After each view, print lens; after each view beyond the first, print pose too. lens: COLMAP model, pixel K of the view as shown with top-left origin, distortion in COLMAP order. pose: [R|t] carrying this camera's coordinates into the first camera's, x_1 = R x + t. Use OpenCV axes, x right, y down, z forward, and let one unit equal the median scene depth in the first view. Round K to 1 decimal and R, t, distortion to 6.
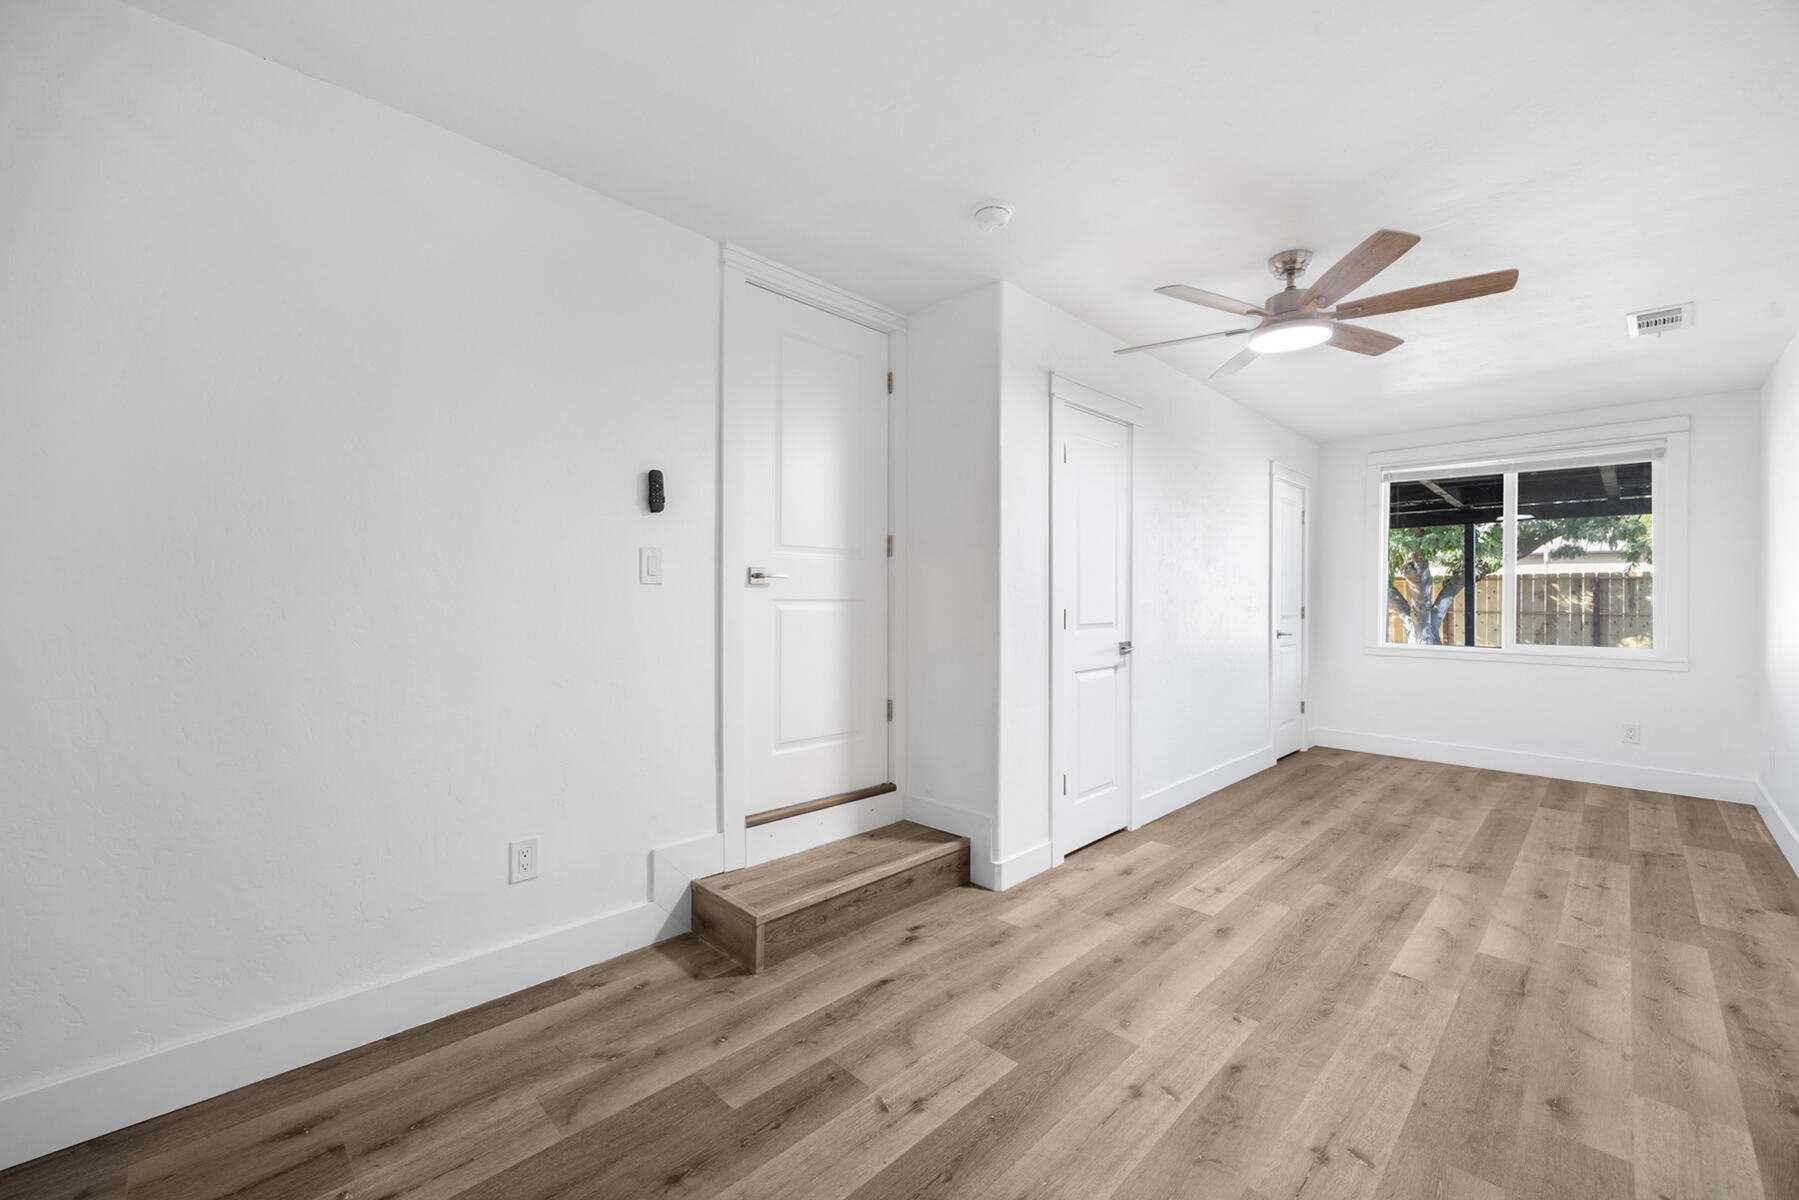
lens RADIAL K [[722.1, 0, 909.3], [0, 722.1, 604.0], [0, 0, 1]] dist [0.008664, -0.000205]
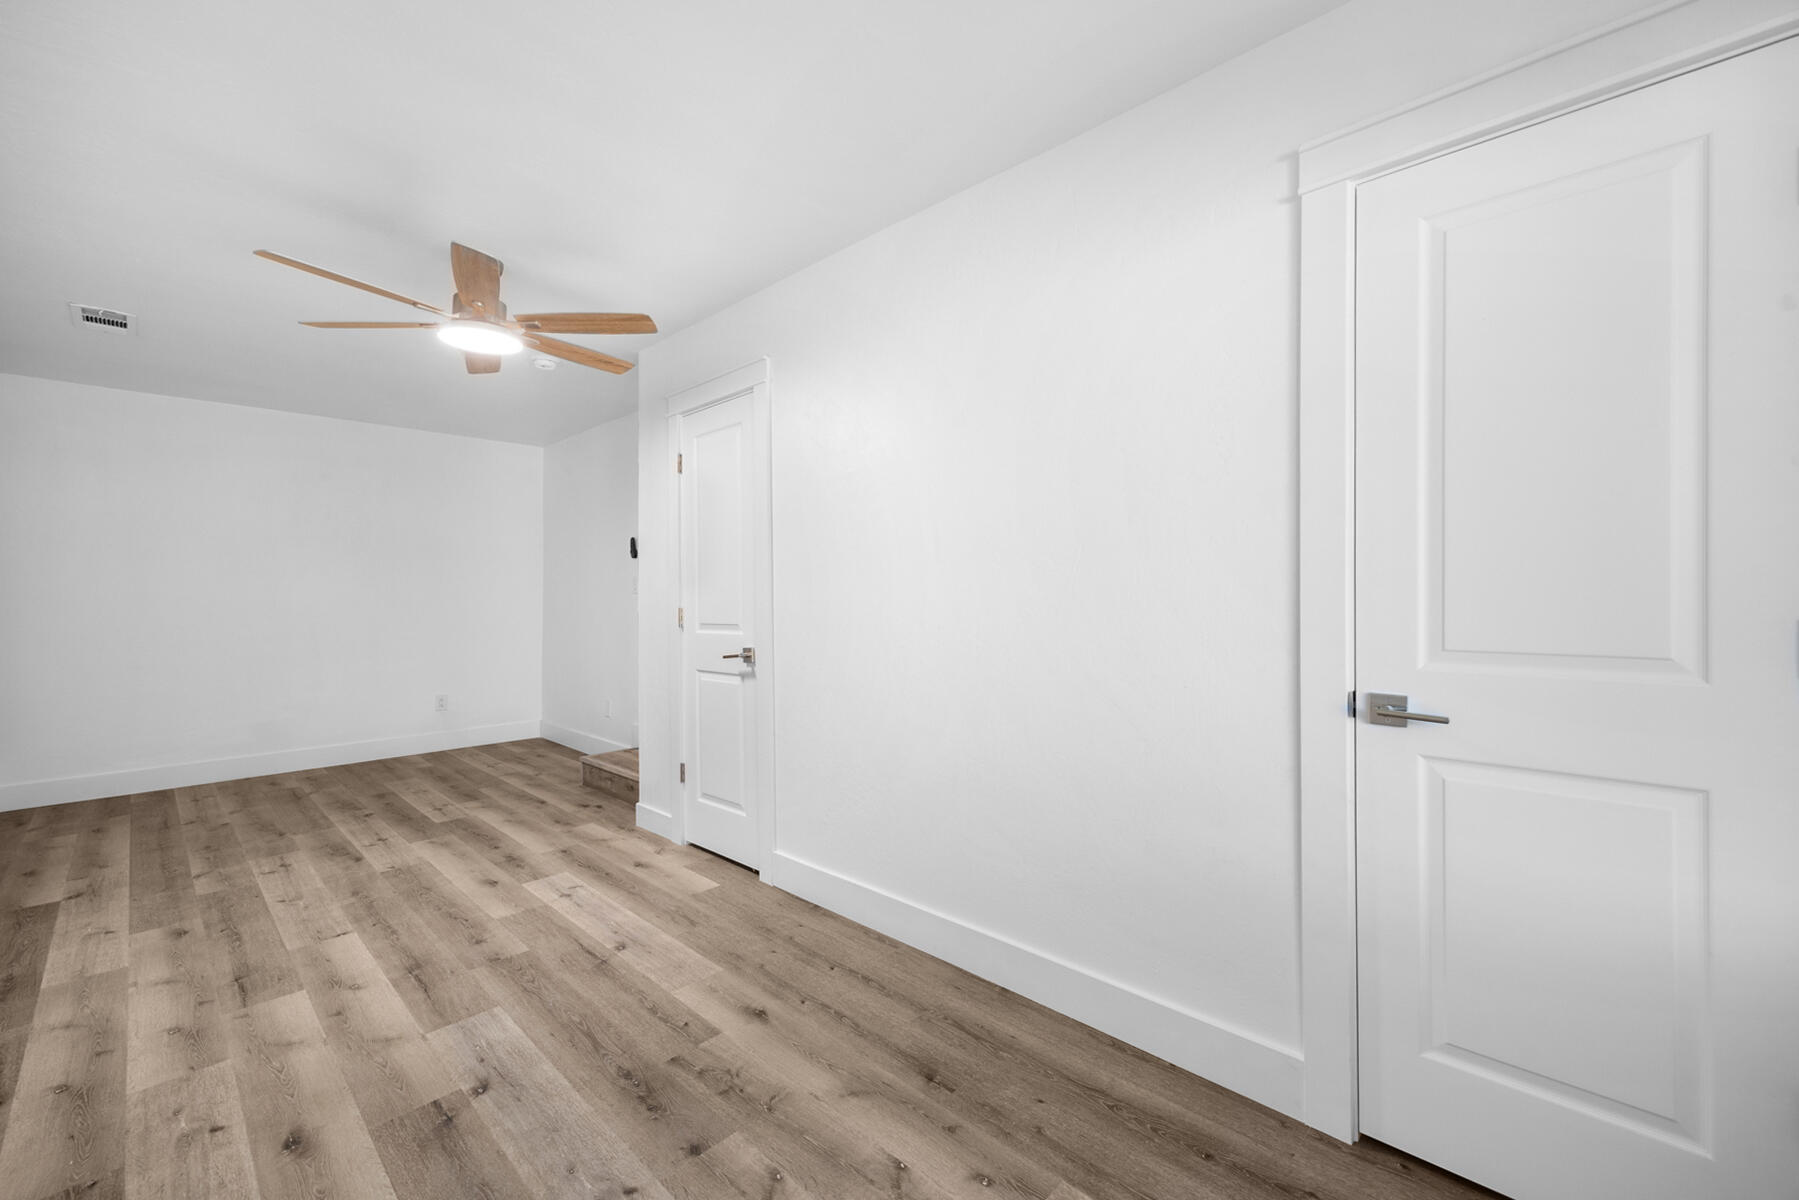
lens RADIAL K [[722.1, 0, 909.3], [0, 722.1, 599.3], [0, 0, 1]] dist [0.008664, -0.000205]
pose [[0.025298, -0.002464, -0.999677, 1.674466], [0.000274, 0.999997, -0.002457, -0.004694], [0.999680, -0.000212, 0.025298, 1.695898]]
